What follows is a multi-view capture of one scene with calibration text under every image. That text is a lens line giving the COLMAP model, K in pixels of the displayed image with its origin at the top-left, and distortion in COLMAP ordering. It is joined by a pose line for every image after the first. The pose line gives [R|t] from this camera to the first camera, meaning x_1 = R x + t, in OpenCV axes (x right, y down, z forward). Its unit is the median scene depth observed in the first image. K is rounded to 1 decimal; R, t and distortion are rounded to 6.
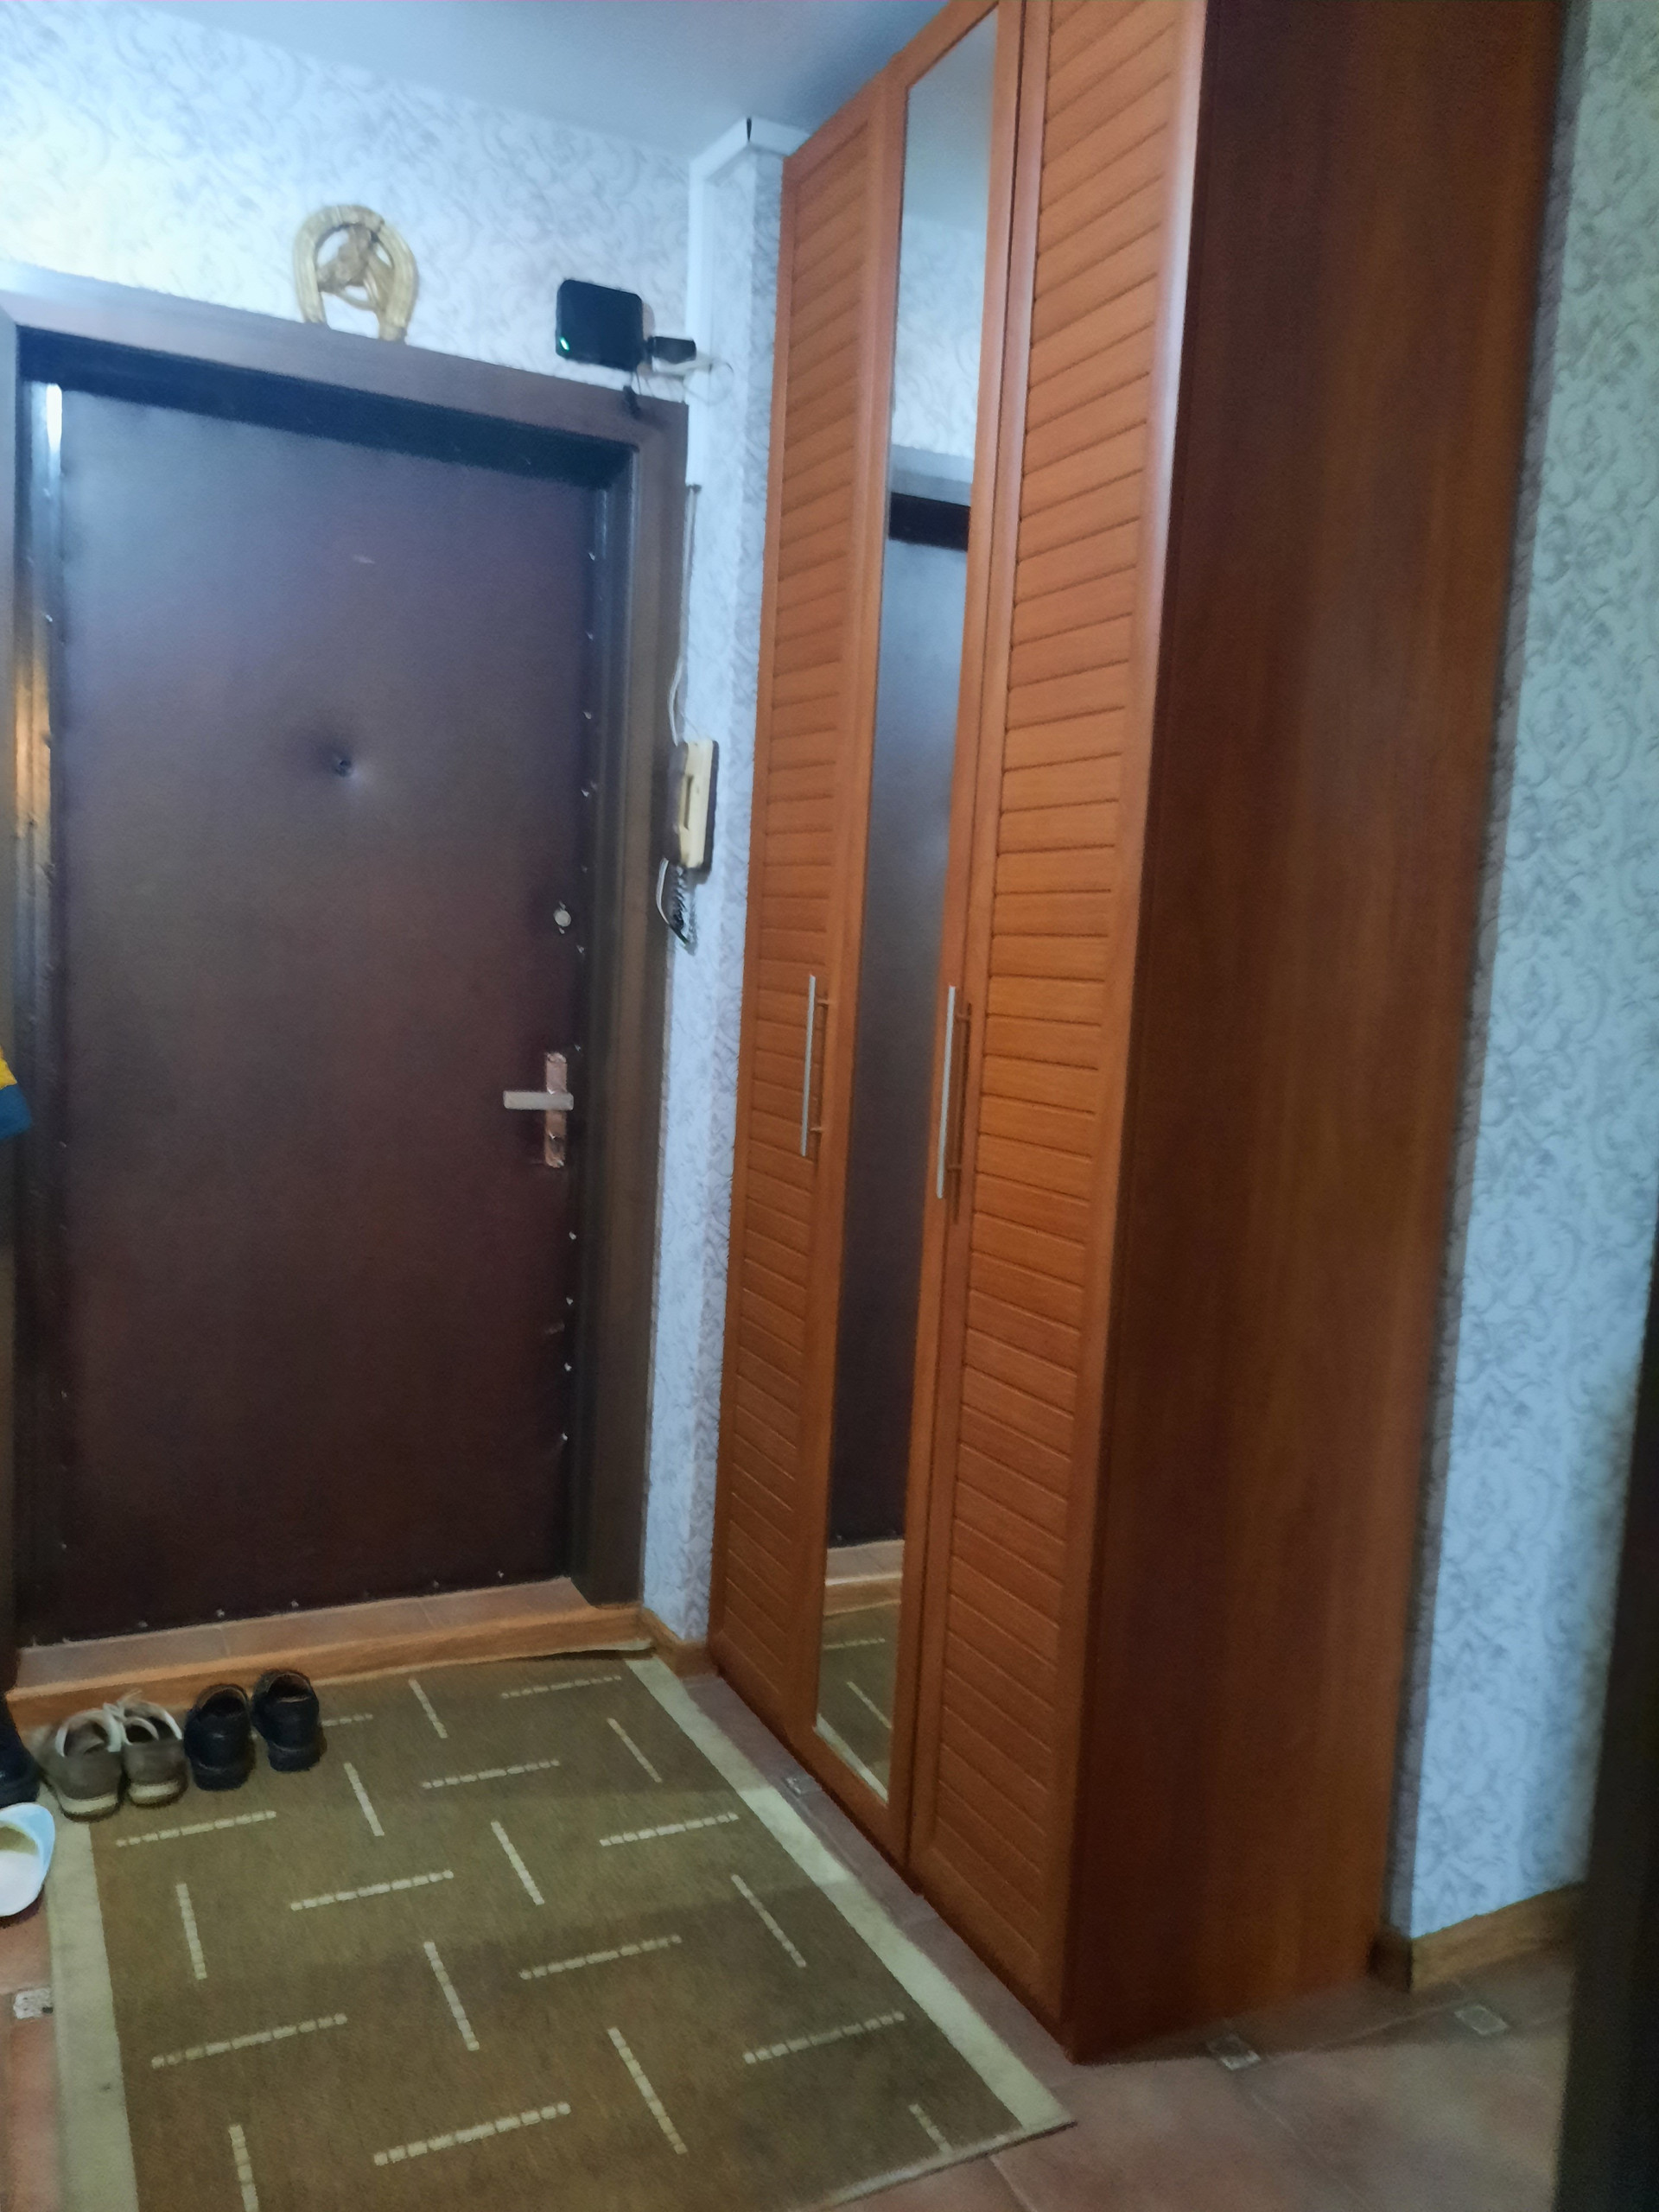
lens RADIAL K [[1644.5, 0, 829.6], [0, 1644.5, 1101.1], [0, 0, 1]] dist [0.015590, -0.011476]
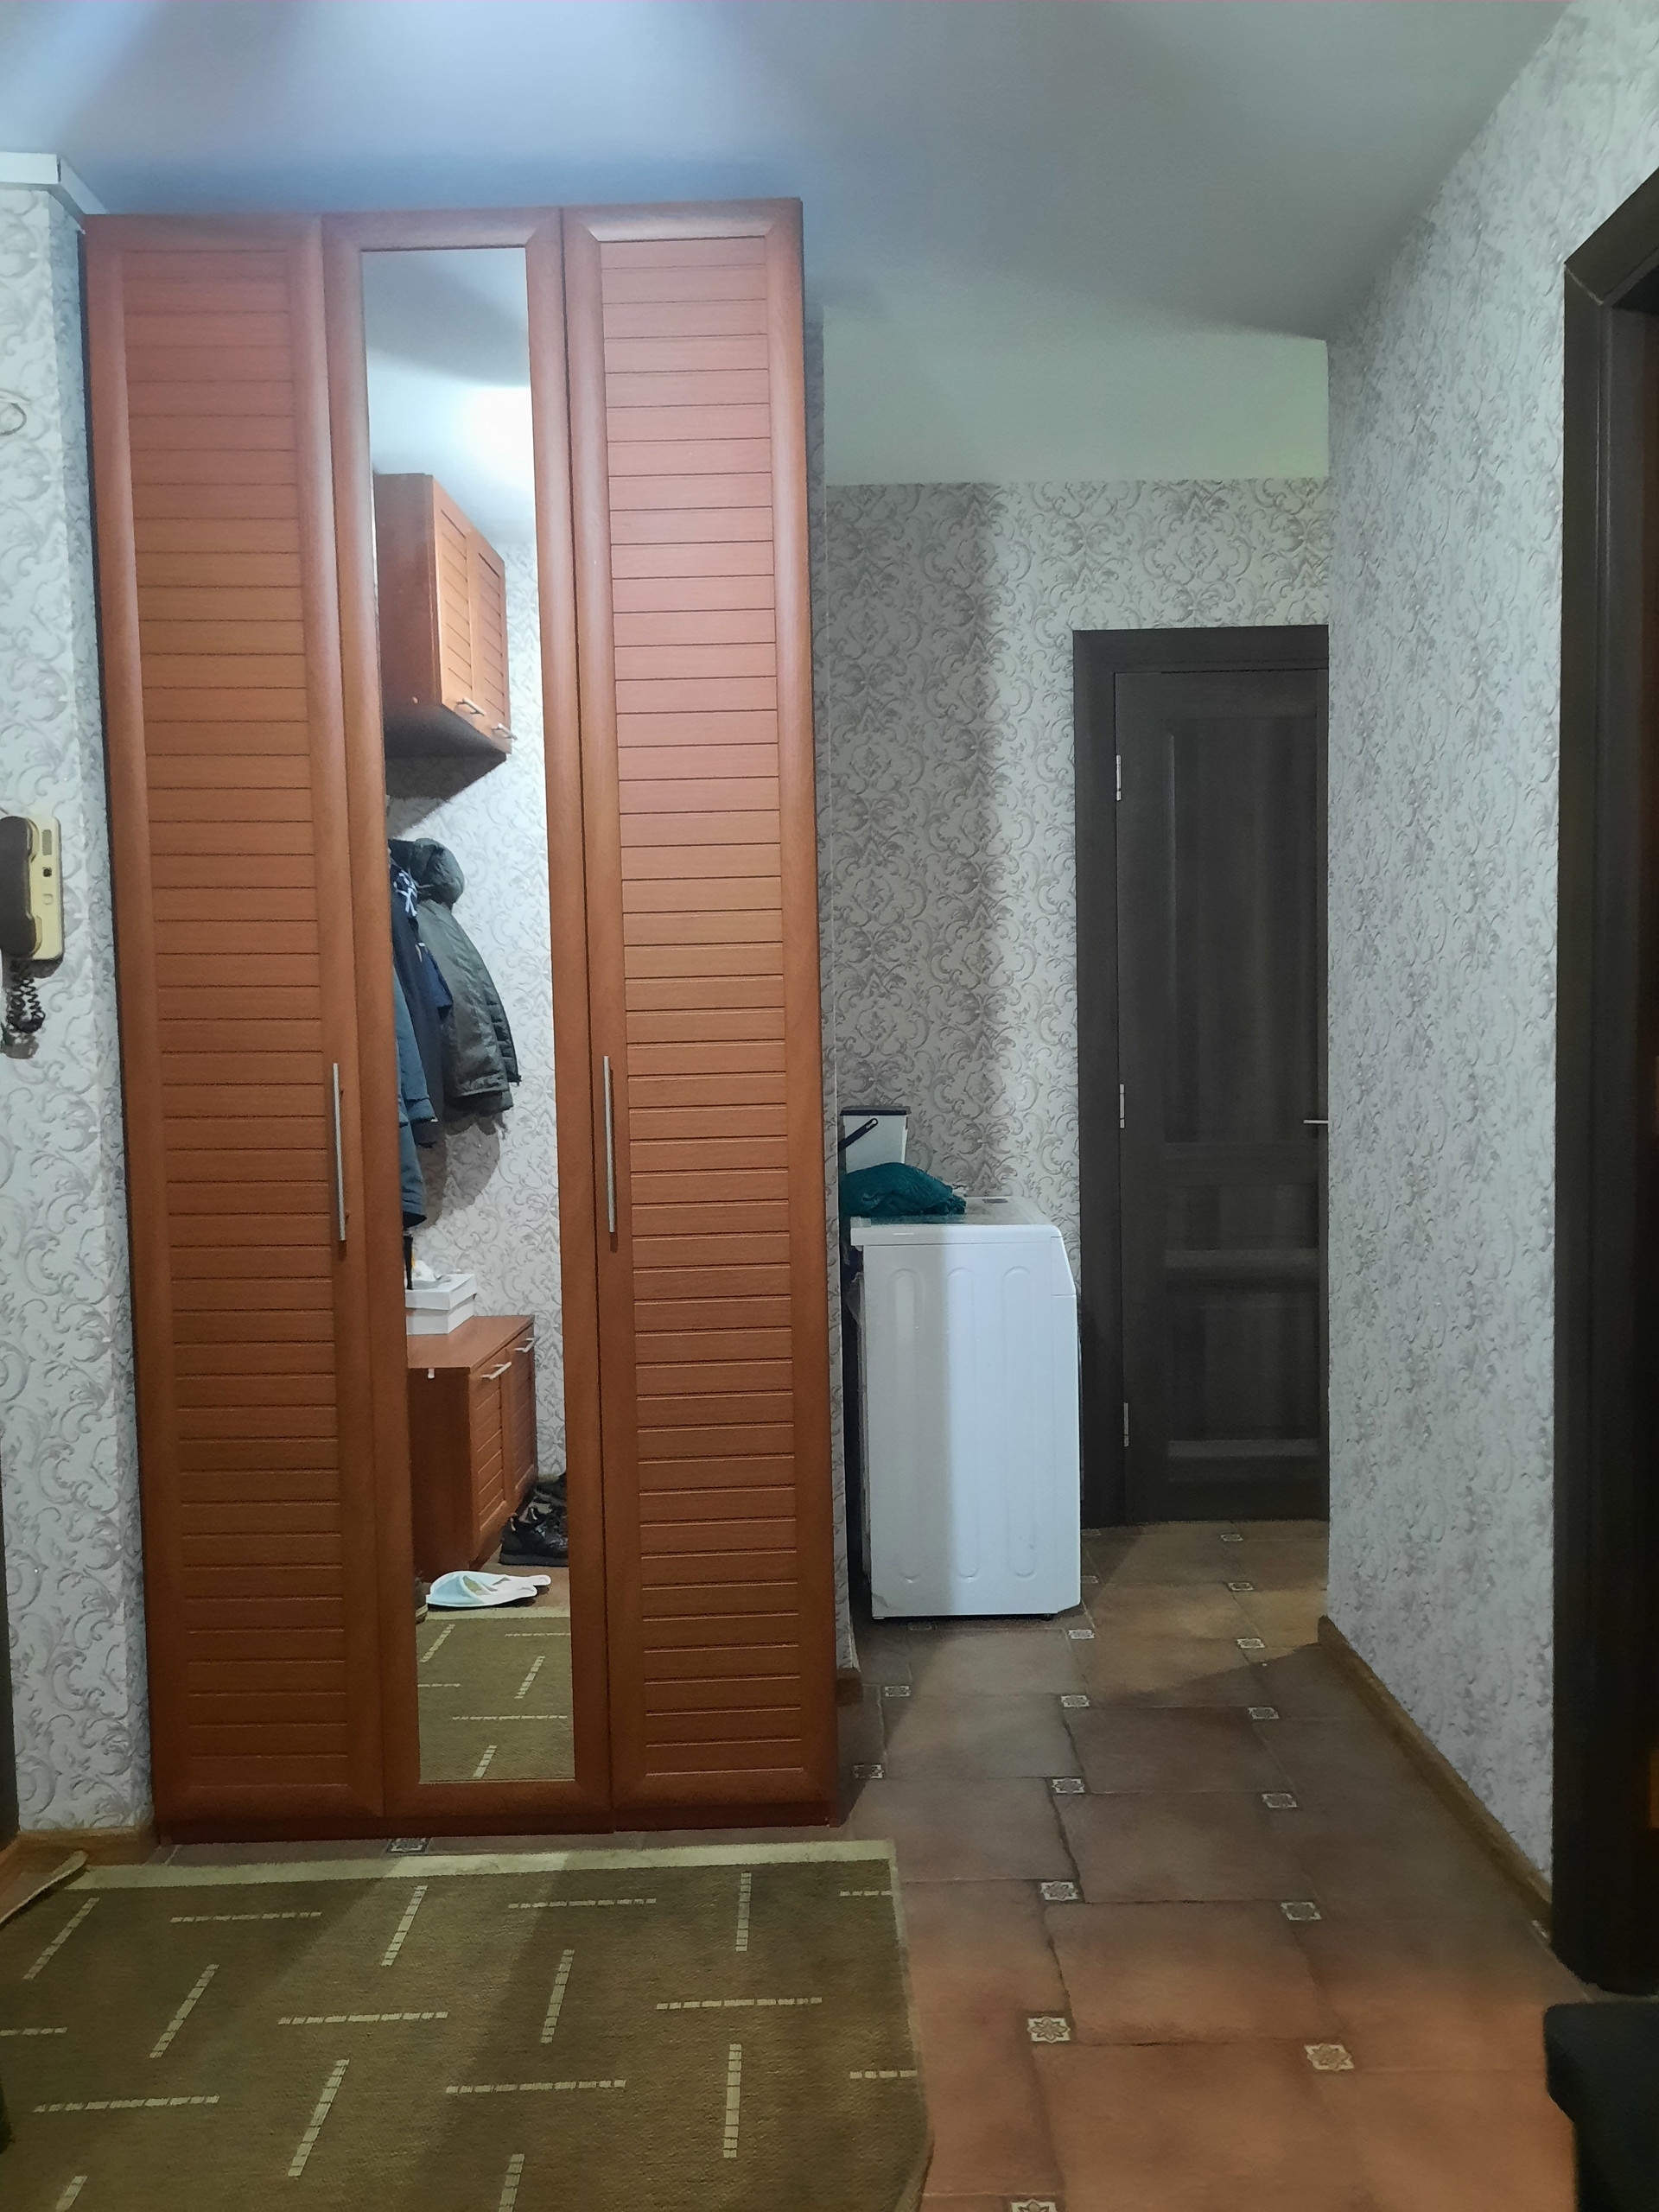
lens RADIAL K [[1644.5, 0, 835.1], [0, 1644.5, 1107.5], [0, 0, 1]] dist [0.015590, -0.011476]
pose [[0.433324, -0.110804, 0.894401, -0.897319], [0.132711, 0.989440, 0.058282, -0.077652], [-0.891414, 0.093442, 0.443453, 0.302309]]
